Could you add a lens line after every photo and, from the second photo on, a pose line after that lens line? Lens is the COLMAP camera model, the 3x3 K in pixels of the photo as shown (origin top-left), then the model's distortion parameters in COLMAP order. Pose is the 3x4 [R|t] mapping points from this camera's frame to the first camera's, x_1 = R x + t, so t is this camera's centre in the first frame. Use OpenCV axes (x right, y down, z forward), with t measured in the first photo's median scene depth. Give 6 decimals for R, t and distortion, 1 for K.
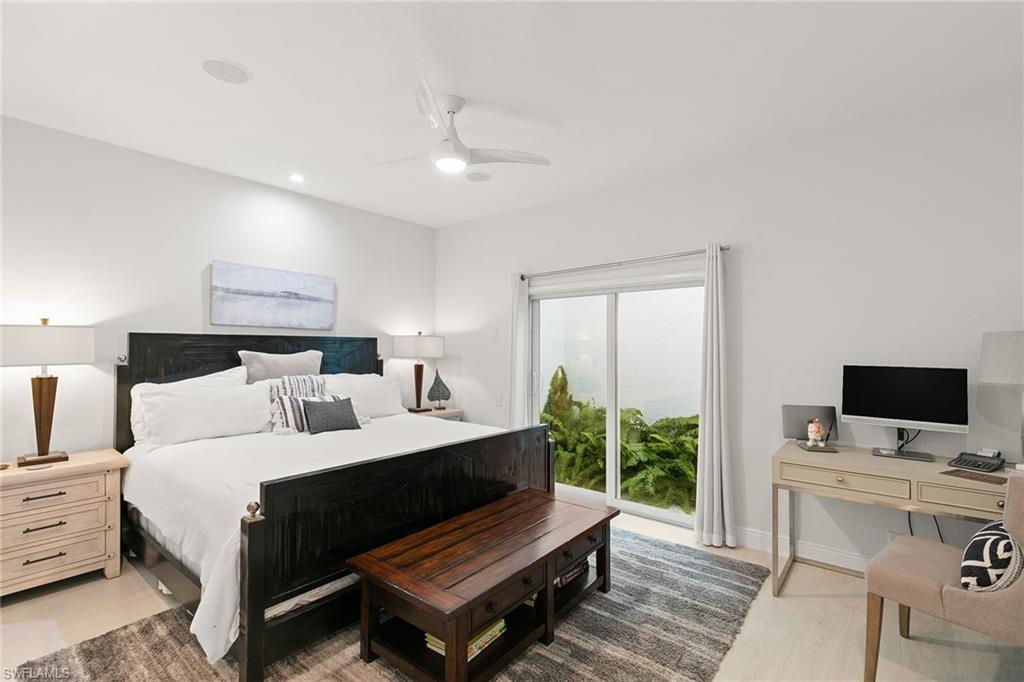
lens RADIAL K [[465.2, 0, 513.4], [0, 465.2, 344.7], [0, 0, 1]] dist [0.012183, -0.002766]
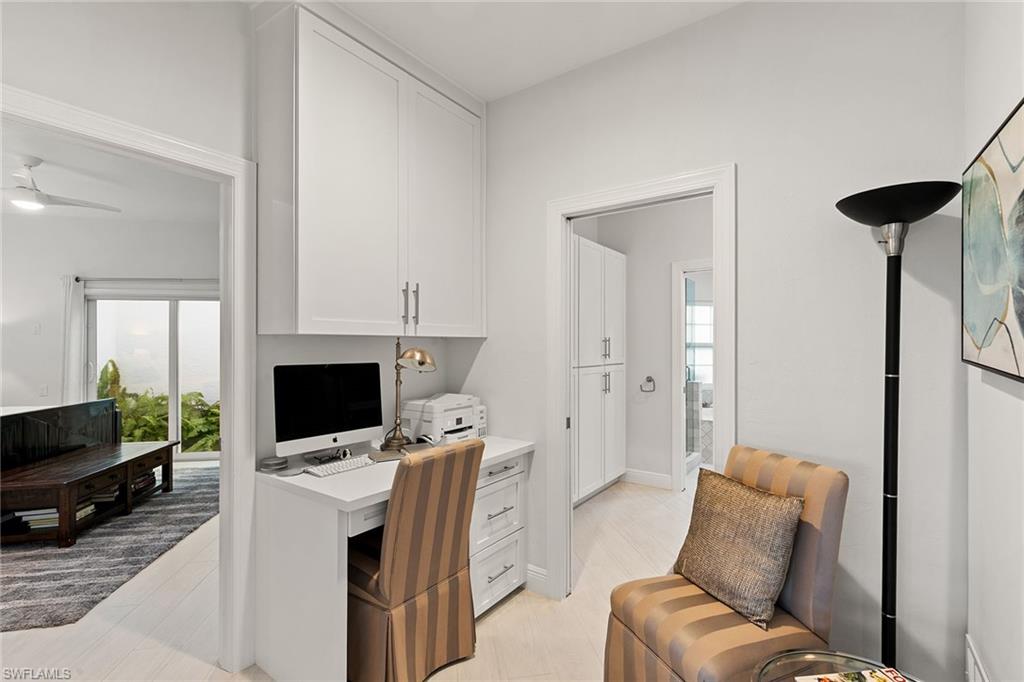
lens RADIAL K [[465.2, 0, 516.8], [0, 465.2, 341.9], [0, 0, 1]] dist [0.012183, -0.002766]
pose [[0.664208, -0.000249, 0.747548, -0.104048], [-0.001469, 0.999998, 0.001639, 0.004188], [-0.747546, -0.002186, 0.664206, -0.473529]]
